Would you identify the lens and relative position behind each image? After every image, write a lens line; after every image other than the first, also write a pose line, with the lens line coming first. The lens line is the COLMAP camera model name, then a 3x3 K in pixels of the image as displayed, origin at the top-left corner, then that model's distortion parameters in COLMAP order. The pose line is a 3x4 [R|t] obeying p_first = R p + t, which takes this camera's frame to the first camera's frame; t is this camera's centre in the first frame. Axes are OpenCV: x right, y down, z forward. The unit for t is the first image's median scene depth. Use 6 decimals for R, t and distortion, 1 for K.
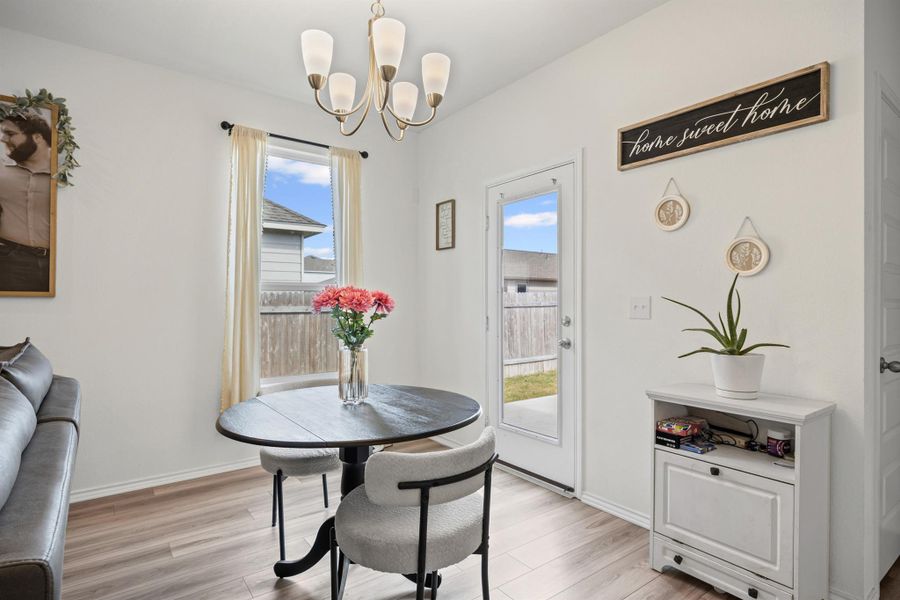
lens RADIAL K [[465.5, 0, 450.0], [0, 465.5, 300.0], [0, 0, 1]] dist [-0.004881, -0.001109]
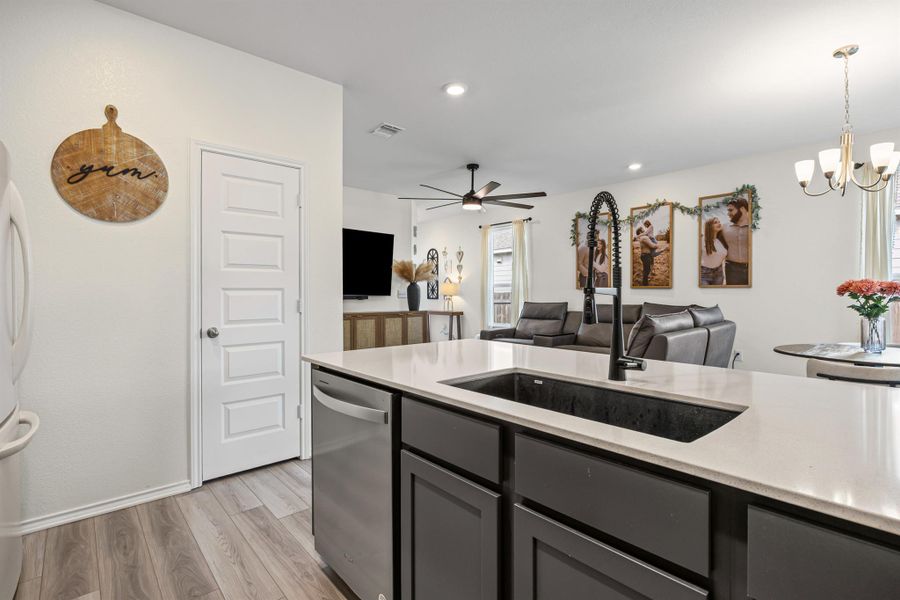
lens RADIAL K [[429.1, 0, 454.5], [0, 429.1, 289.7], [0, 0, 1]] dist [-0.002988, -0.000322]
pose [[0.091988, -0.005025, -0.995747, 0.855096], [0.008377, 0.999956, -0.004272, -0.000058], [0.995725, -0.007949, 0.092026, -0.426693]]
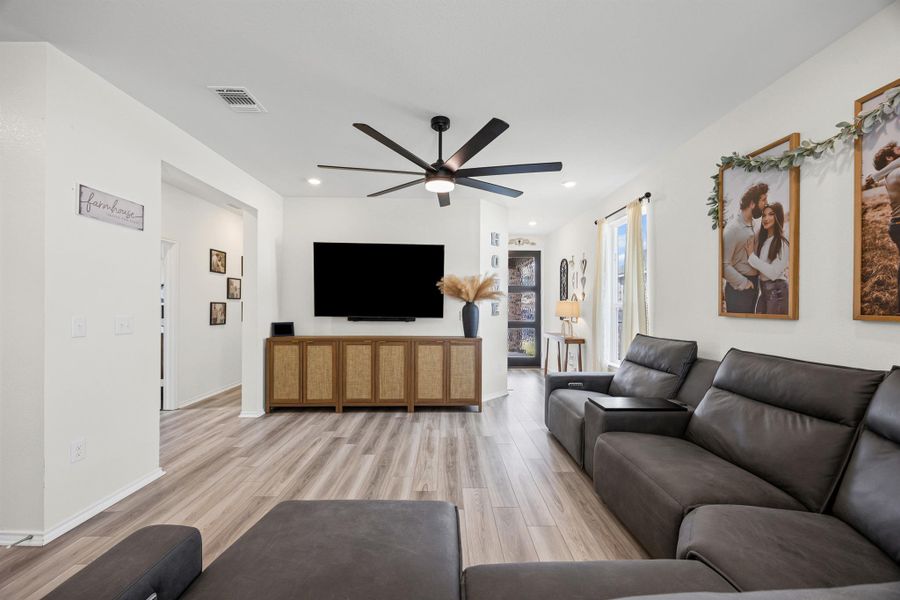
lens RADIAL K [[346.2, 0, 450.0], [0, 346.2, 300.0], [0, 0, 1]] dist [0.001752, 0.000249]
pose [[-0.590778, -0.011283, -0.806755, -0.304353], [0.002400, 0.999873, -0.015742, -0.039841], [0.806831, -0.011236, -0.590676, 0.465561]]
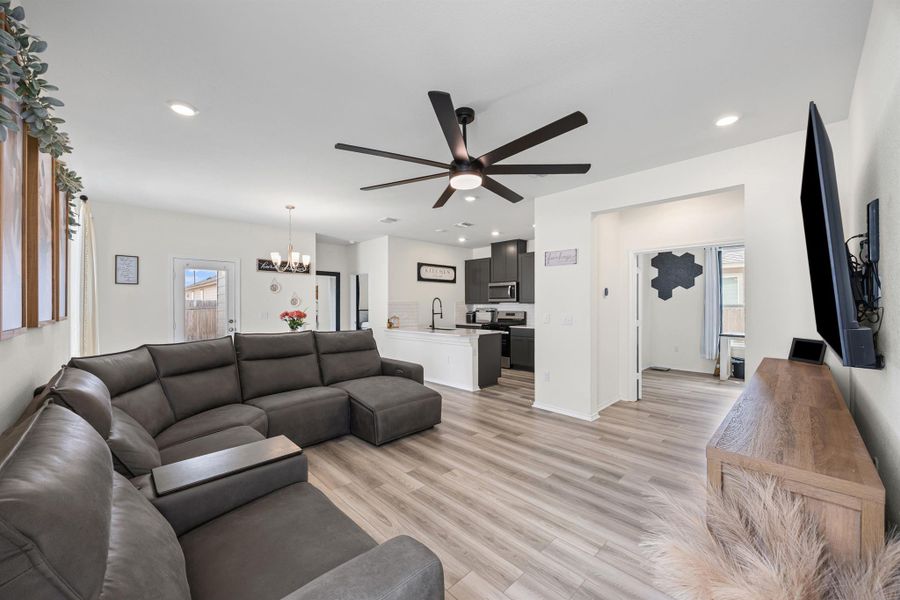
lens RADIAL K [[346.0, 0, 450.0], [0, 346.0, 300.0], [0, 0, 1]] dist [-0.001079, -0.000103]
pose [[-0.126121, 0.011227, 0.991951, -2.043850], [-0.003363, 0.999925, -0.011744, -0.060444], [-0.992009, -0.004818, -0.126074, 0.000864]]
